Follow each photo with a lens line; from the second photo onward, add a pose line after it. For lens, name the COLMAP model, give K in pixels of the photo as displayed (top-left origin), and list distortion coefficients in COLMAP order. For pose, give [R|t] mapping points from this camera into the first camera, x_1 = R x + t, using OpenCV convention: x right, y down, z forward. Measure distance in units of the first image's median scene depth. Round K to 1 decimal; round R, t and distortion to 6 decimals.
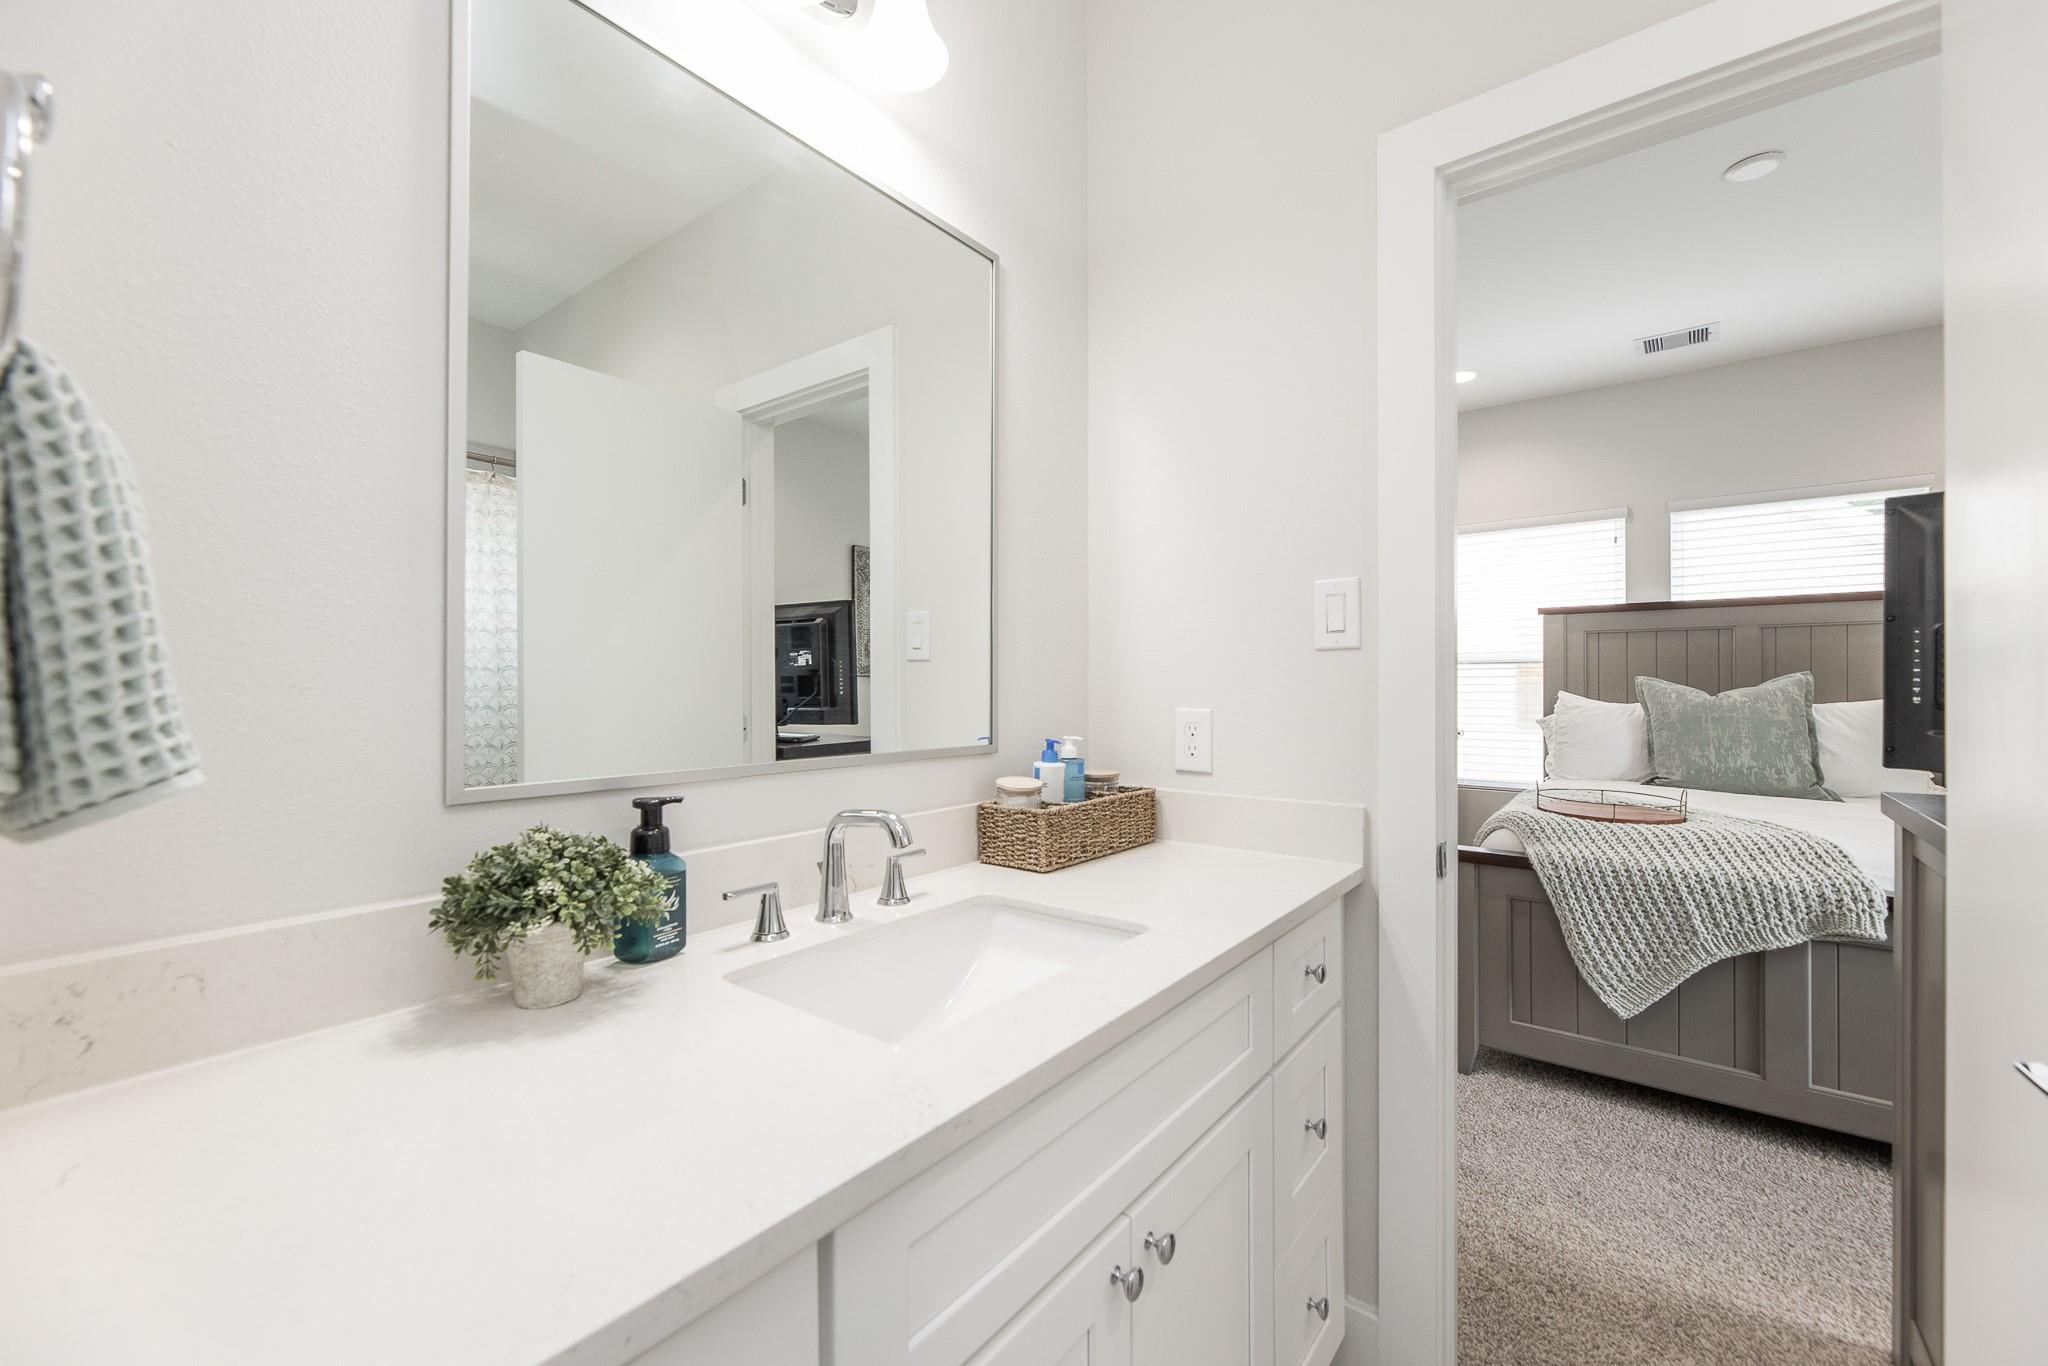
lens RADIAL K [[830.4, 0, 1029.8], [0, 830.4, 682.2], [0, 0, 1]] dist [-0.002163, -0.000715]
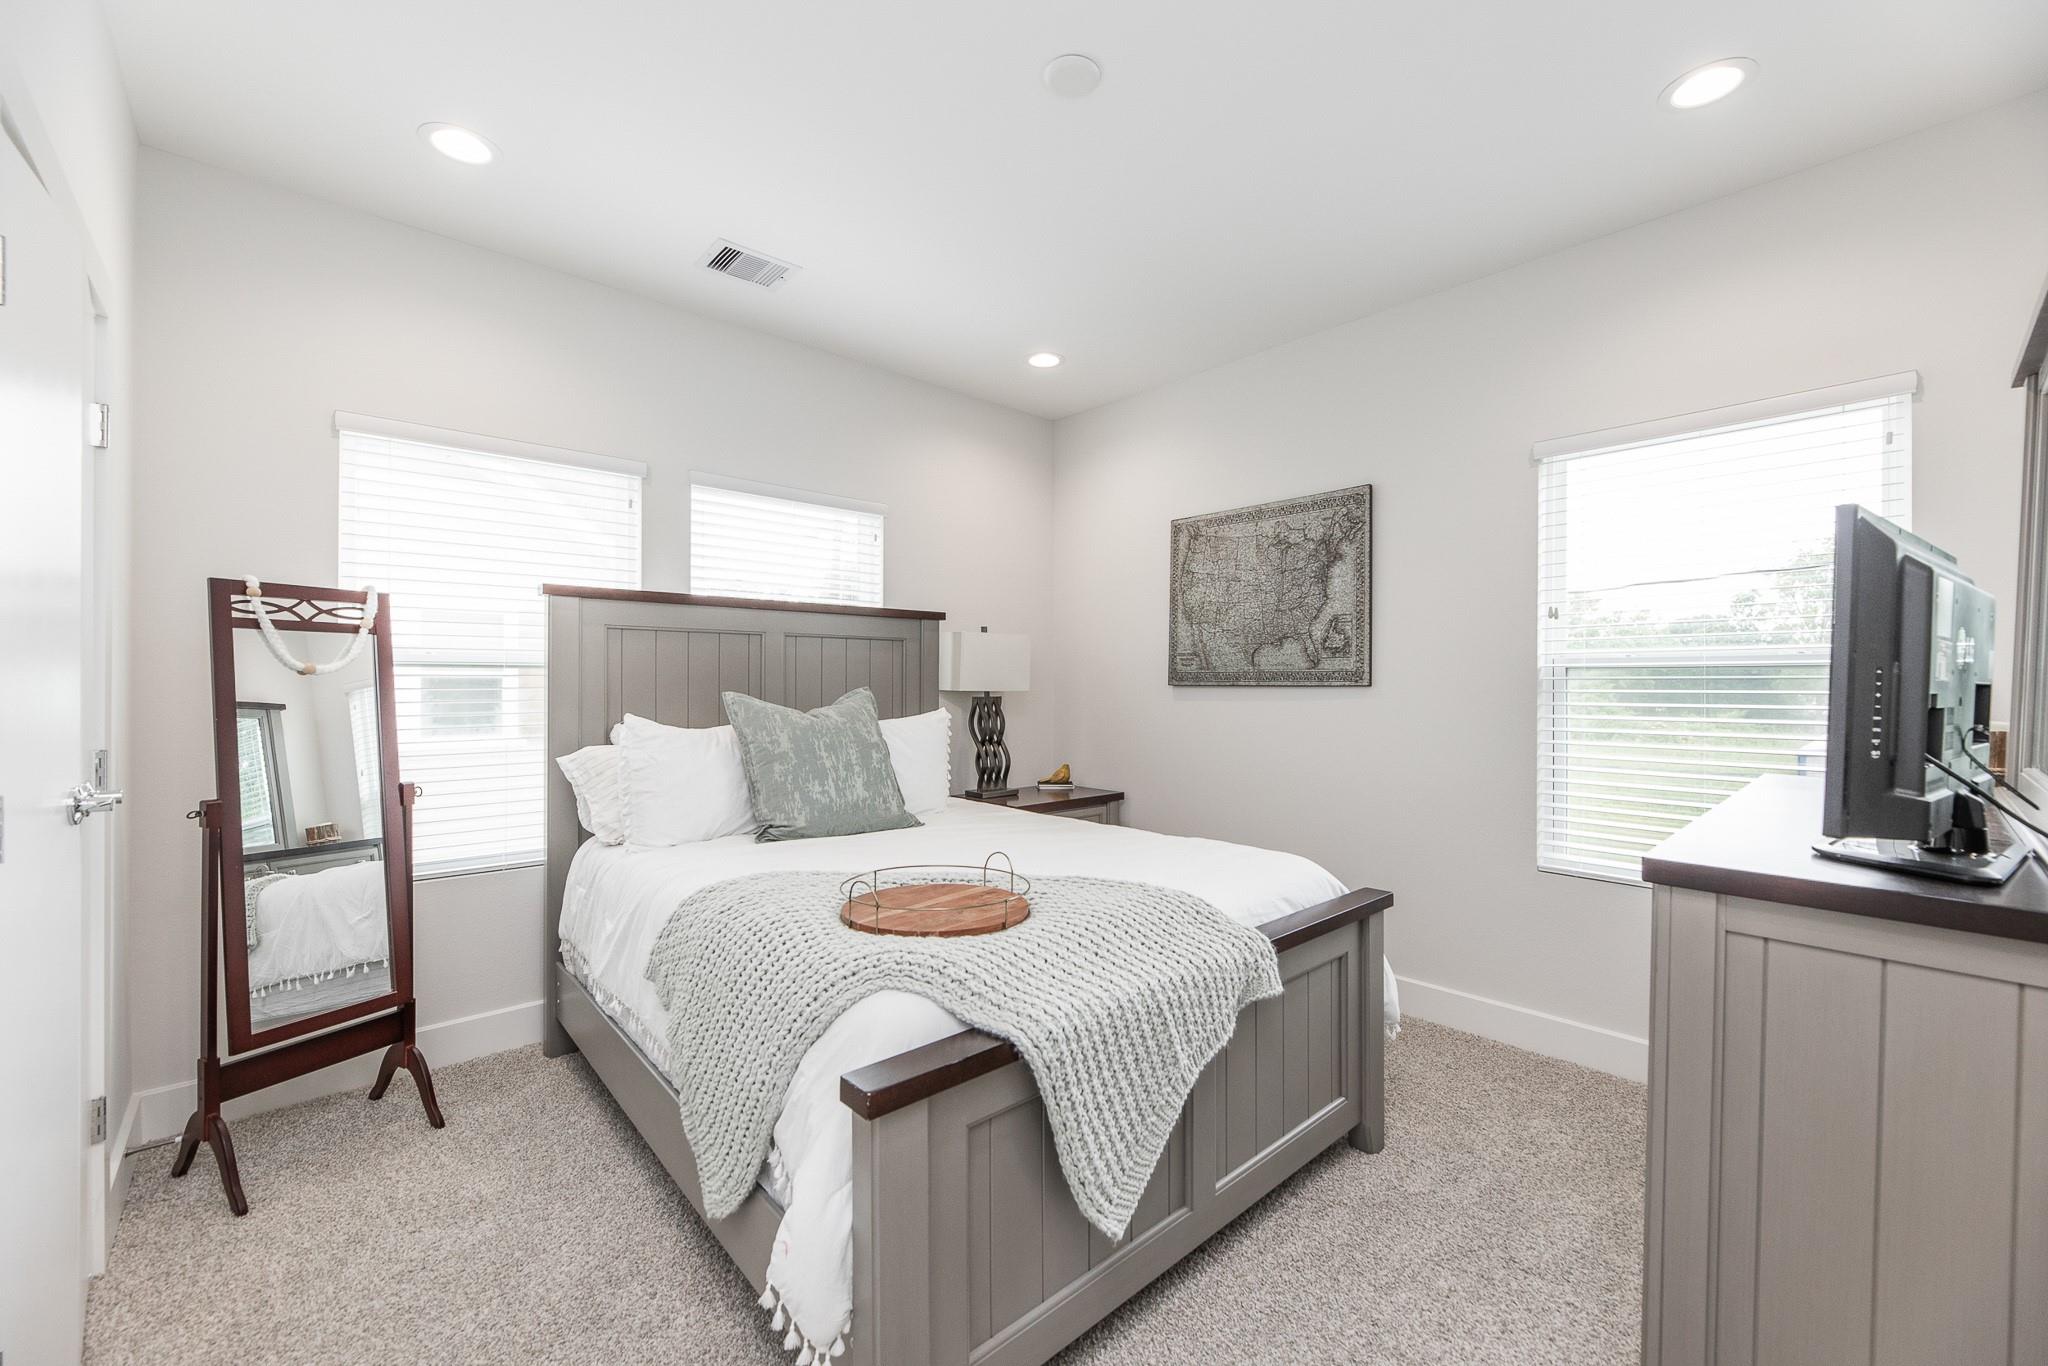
lens RADIAL K [[830.4, 0, 1034.2], [0, 830.4, 678.3], [0, 0, 1]] dist [-0.002163, -0.000715]
pose [[0.156673, 0.005436, 0.987636, 0.046013], [-0.004732, 0.999978, -0.004753, -0.018405], [-0.987639, -0.003929, 0.156696, 0.668414]]
